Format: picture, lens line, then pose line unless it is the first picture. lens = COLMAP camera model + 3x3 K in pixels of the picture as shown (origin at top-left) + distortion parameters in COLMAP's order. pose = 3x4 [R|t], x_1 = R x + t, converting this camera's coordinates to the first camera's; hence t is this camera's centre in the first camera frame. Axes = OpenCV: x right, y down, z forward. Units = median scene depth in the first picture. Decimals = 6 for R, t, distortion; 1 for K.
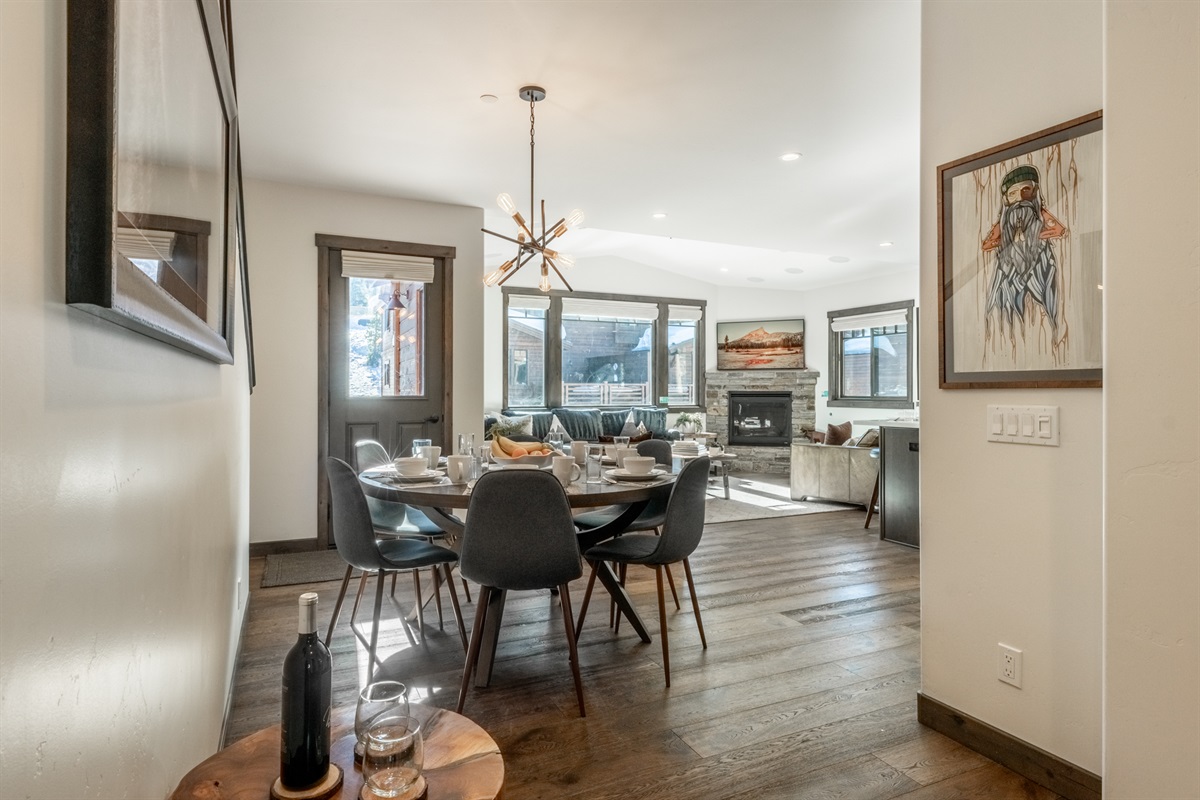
lens RADIAL K [[647.8, 0, 597.7], [0, 647.8, 396.2], [0, 0, 1]] dist [-0.002431, -0.001228]
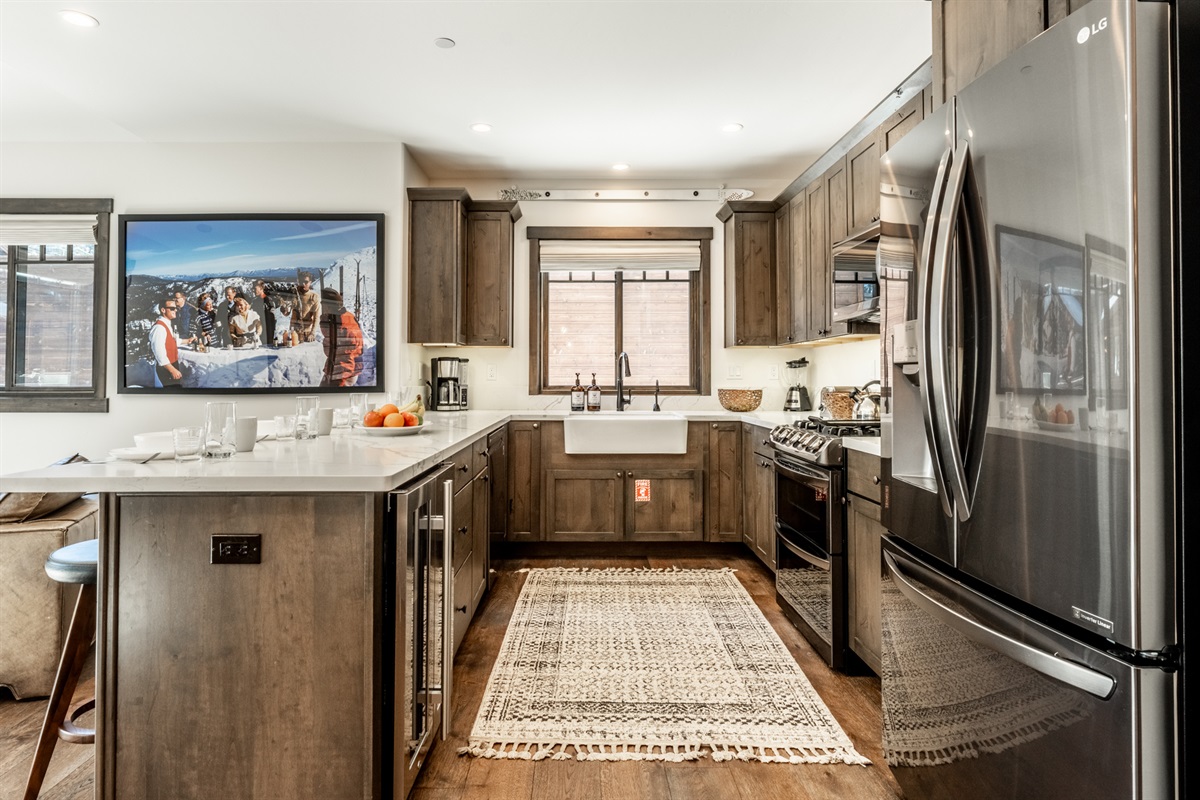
lens RADIAL K [[647.8, 0, 602.0], [0, 647.8, 396.3], [0, 0, 1]] dist [-0.002431, -0.001228]
pose [[0.409312, -0.022505, 0.912117, 0.146008], [0.007721, 0.999745, 0.021202, 0.000093], [-0.912362, -0.001636, 0.409381, 0.360630]]
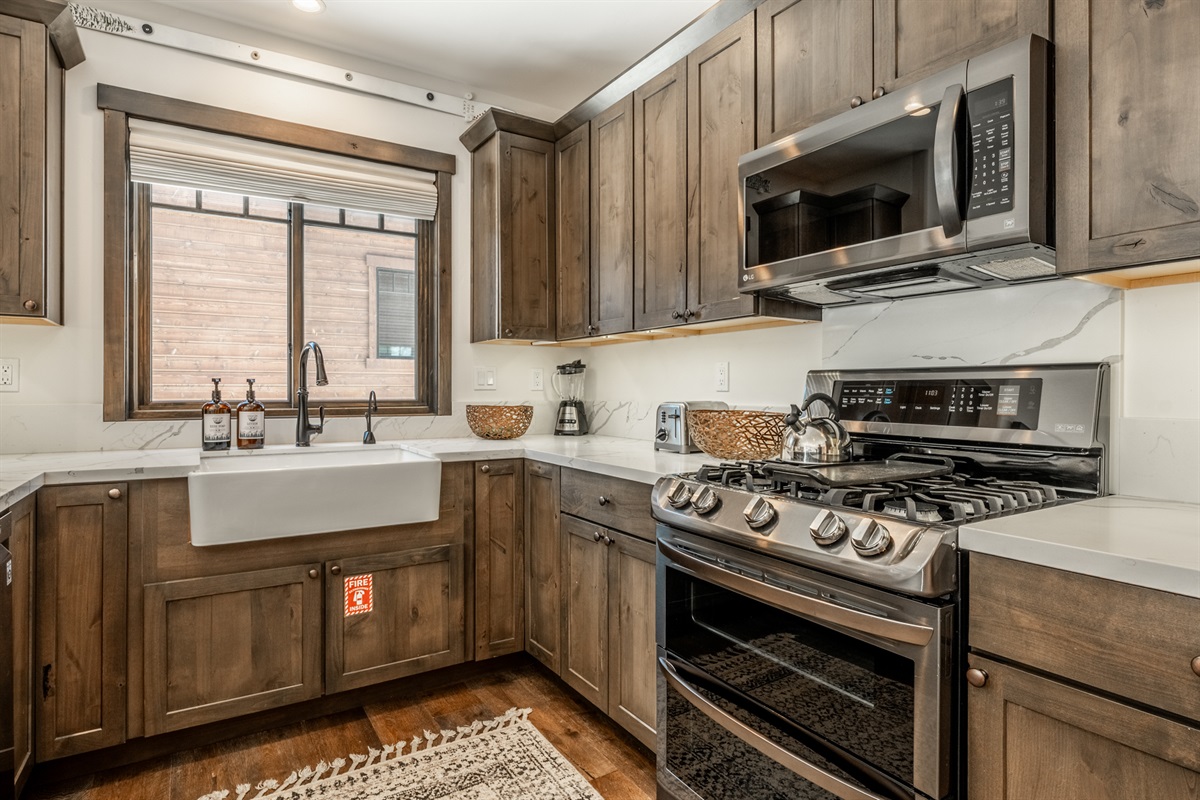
lens RADIAL K [[647.8, 0, 594.4], [0, 647.8, 397.3], [0, 0, 1]] dist [-0.002431, -0.001228]
pose [[-0.091644, -0.010352, 0.995738, 0.303395], [0.007218, 0.999913, 0.011060, -0.001245], [-0.995766, 0.008201, -0.091562, 0.445440]]
